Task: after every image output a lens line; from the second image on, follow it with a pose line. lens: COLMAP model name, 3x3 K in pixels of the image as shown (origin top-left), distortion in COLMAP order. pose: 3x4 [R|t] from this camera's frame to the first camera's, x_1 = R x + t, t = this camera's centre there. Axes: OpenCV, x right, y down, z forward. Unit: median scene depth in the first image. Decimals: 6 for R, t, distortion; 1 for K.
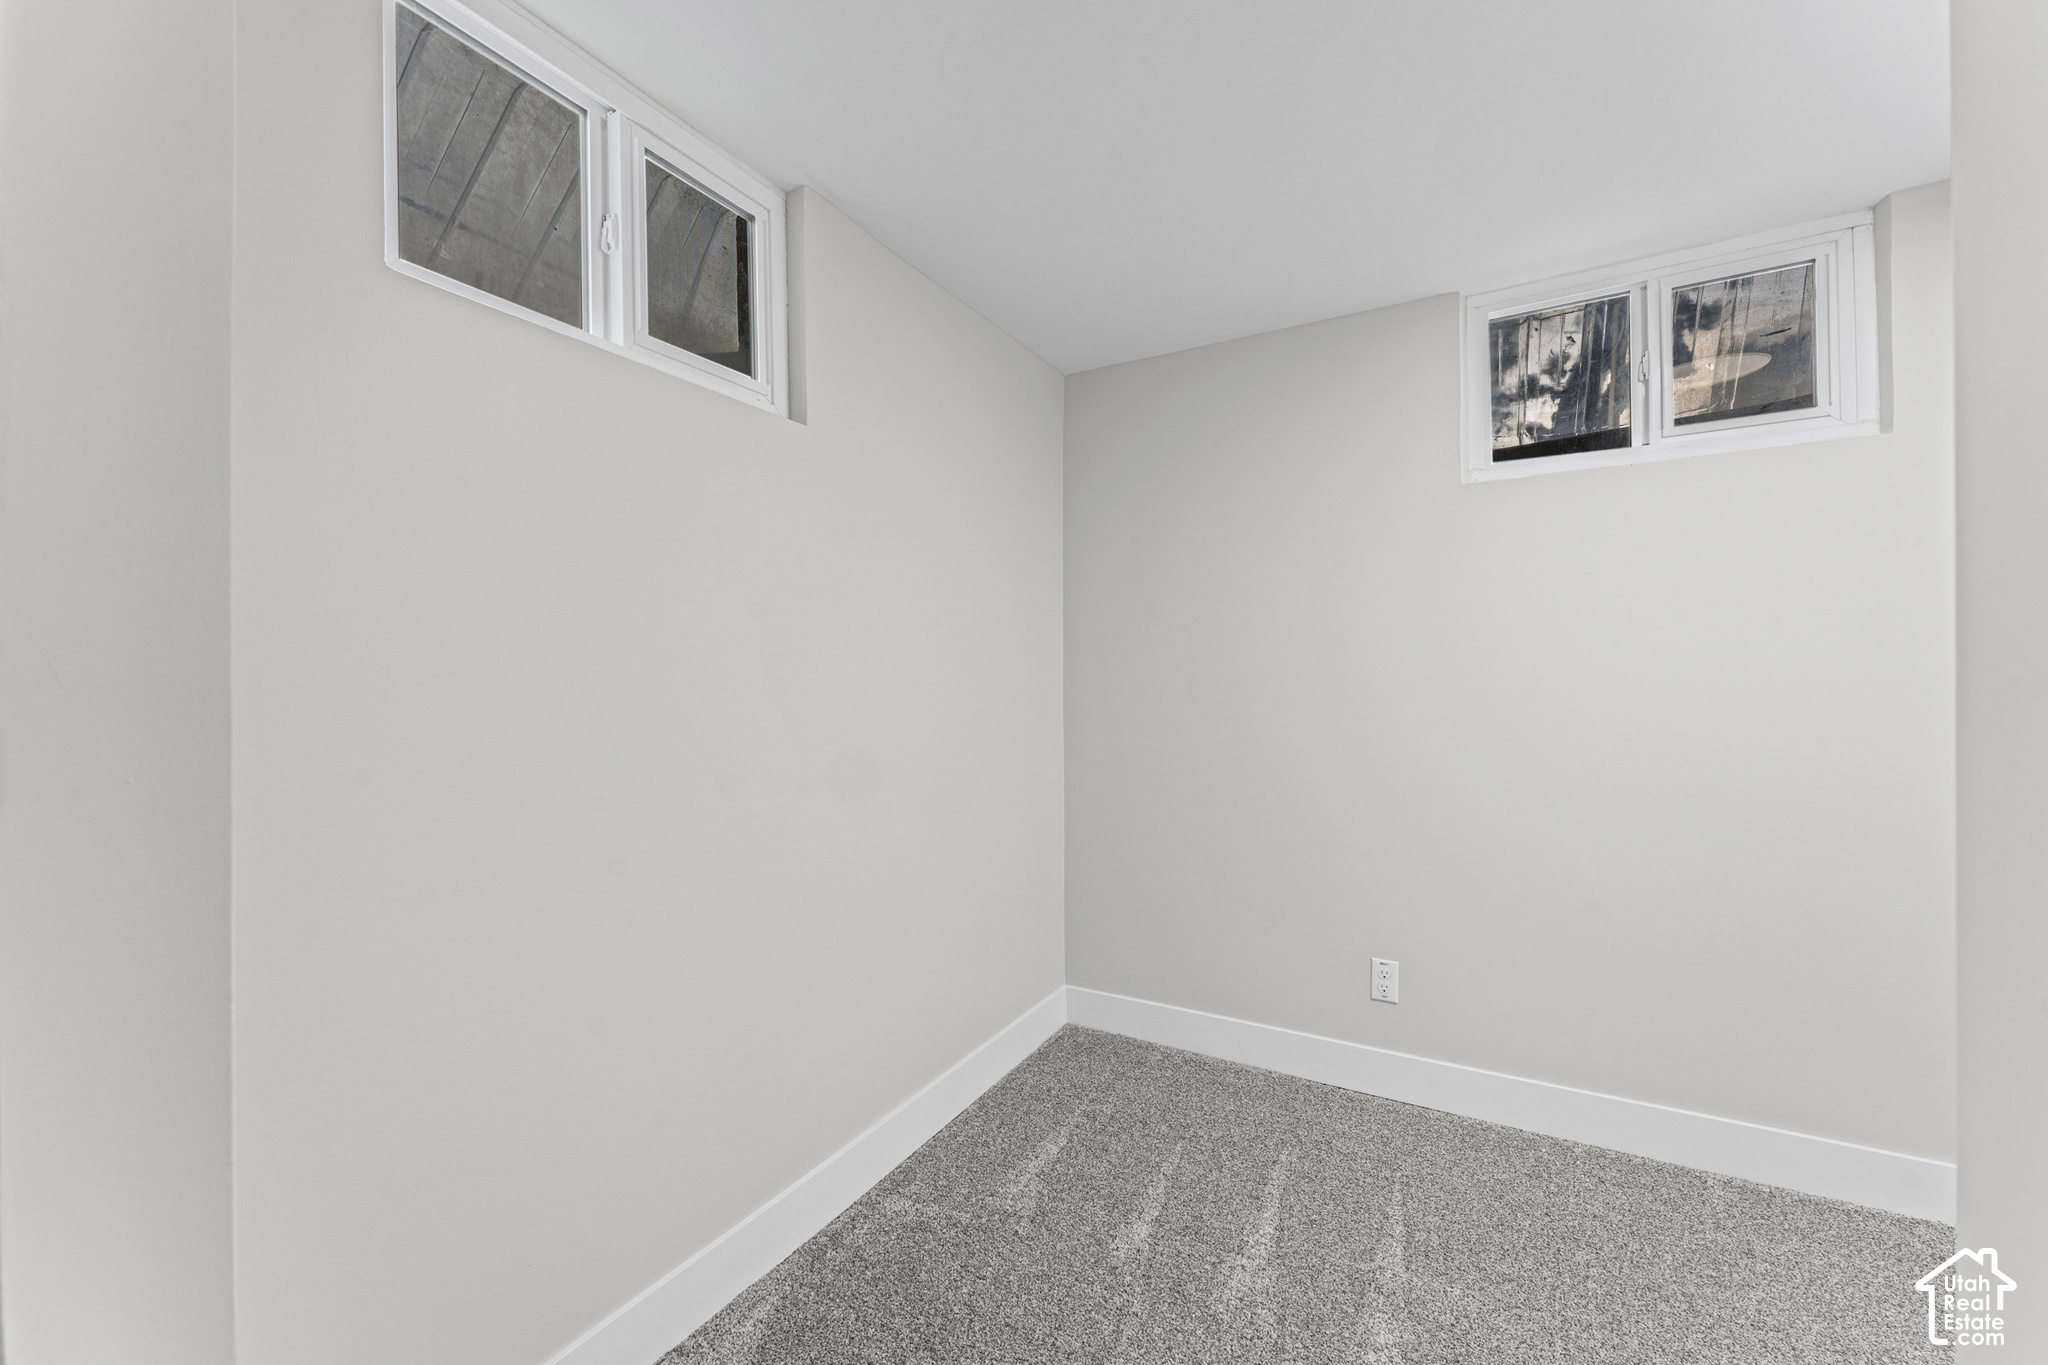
lens RADIAL K [[818.9, 0, 1017.4], [0, 818.9, 690.2], [0, 0, 1]] dist [-0.002940, -0.000331]
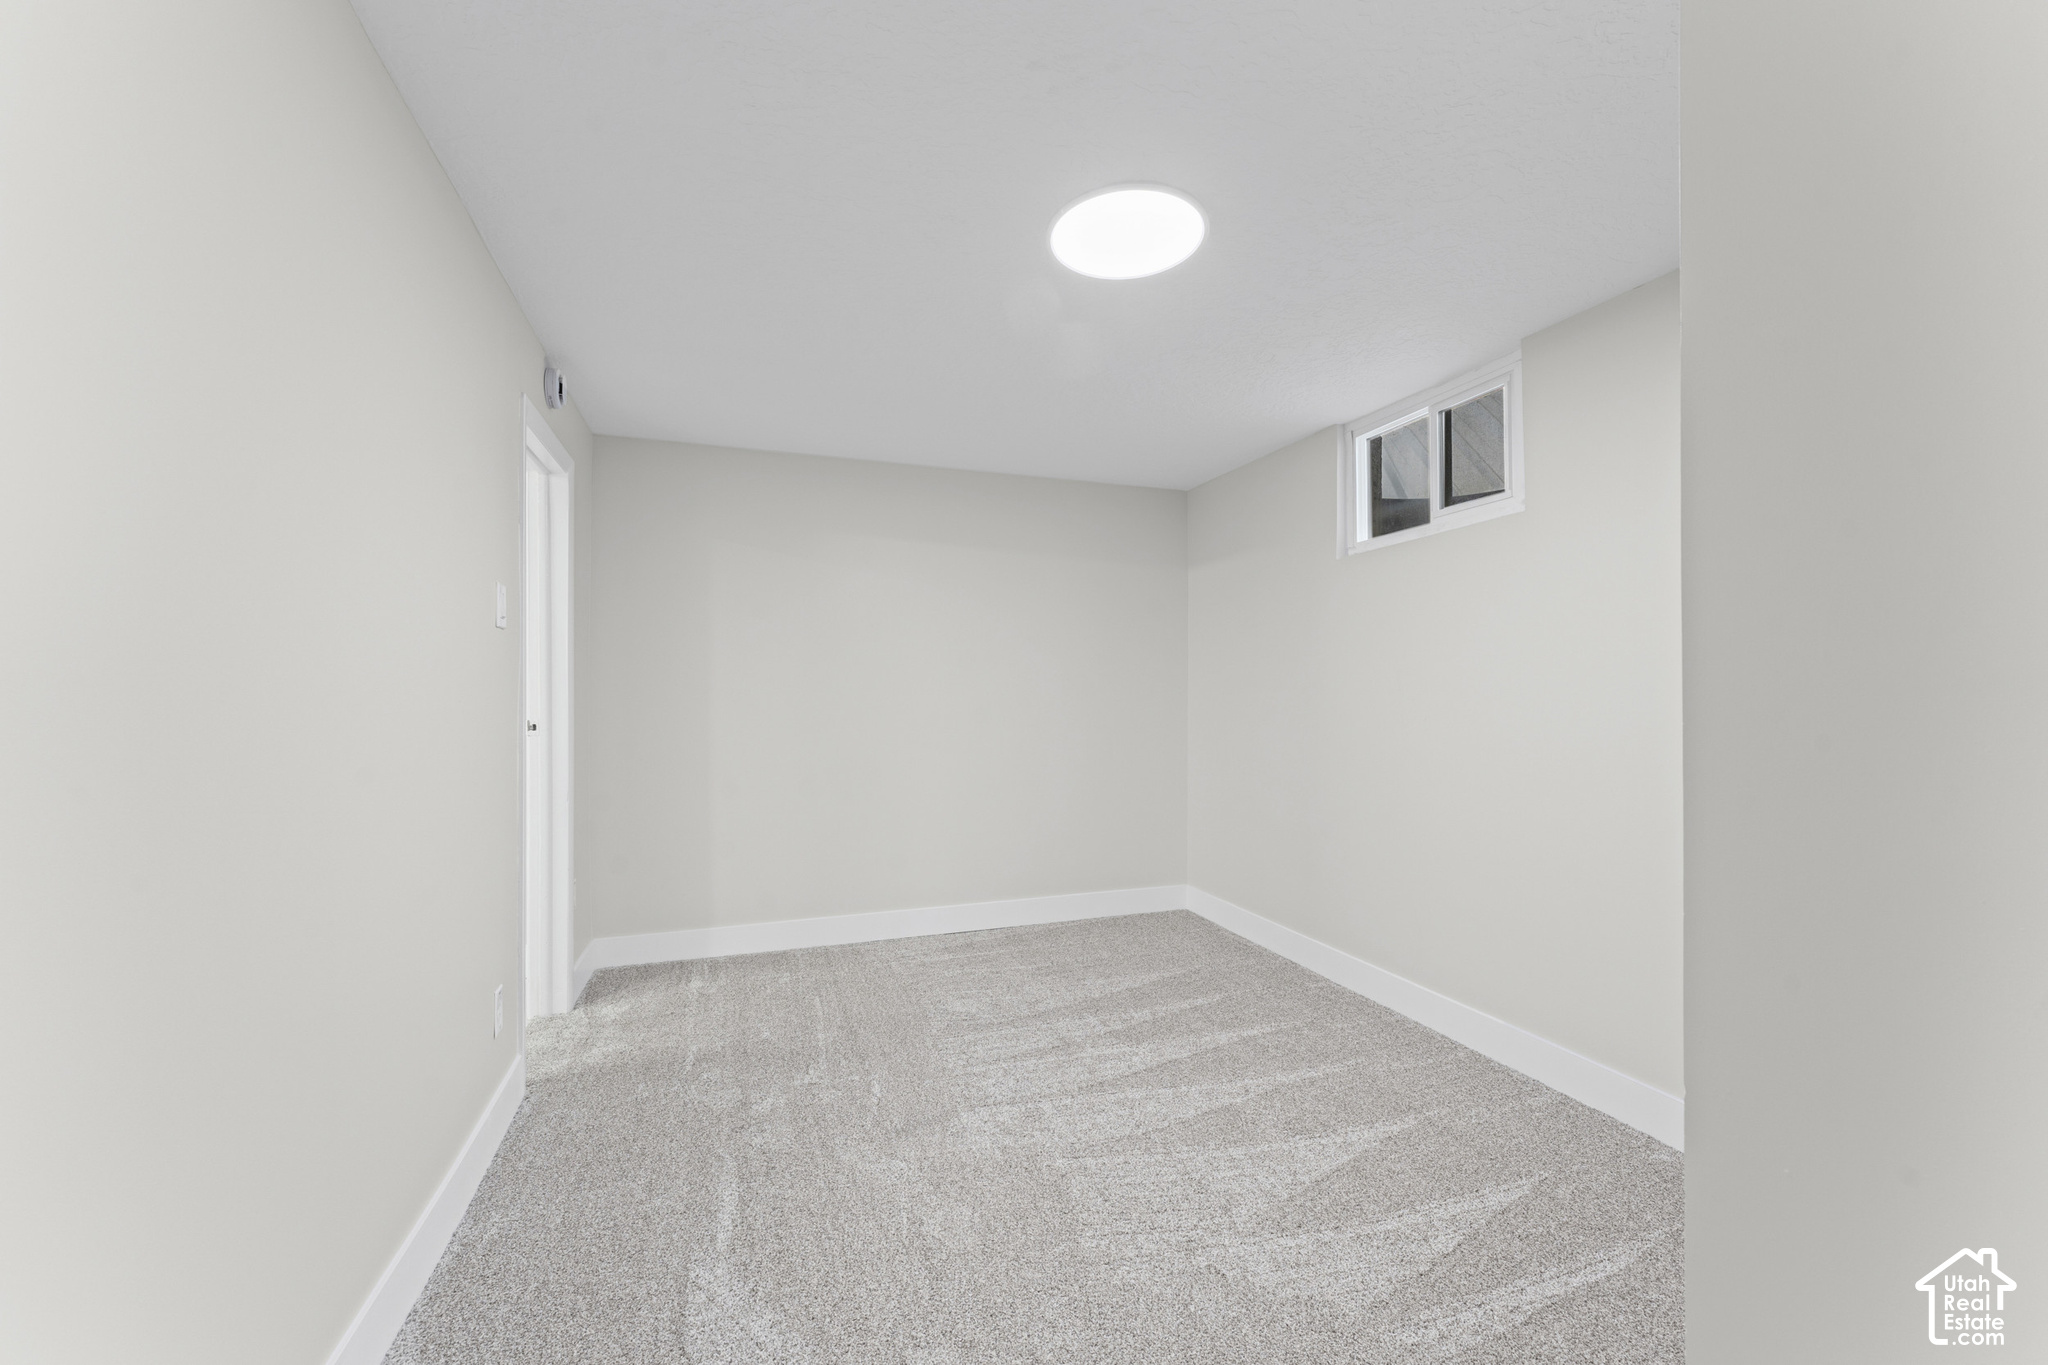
lens RADIAL K [[818.9, 0, 1017.4], [0, 818.9, 690.2], [0, 0, 1]] dist [-0.002940, -0.000331]
pose [[0.744812, -0.001097, -0.667274, 1.213707], [-0.001629, 0.999993, -0.003462, -0.008726], [0.667273, 0.003665, 0.744804, -0.534556]]
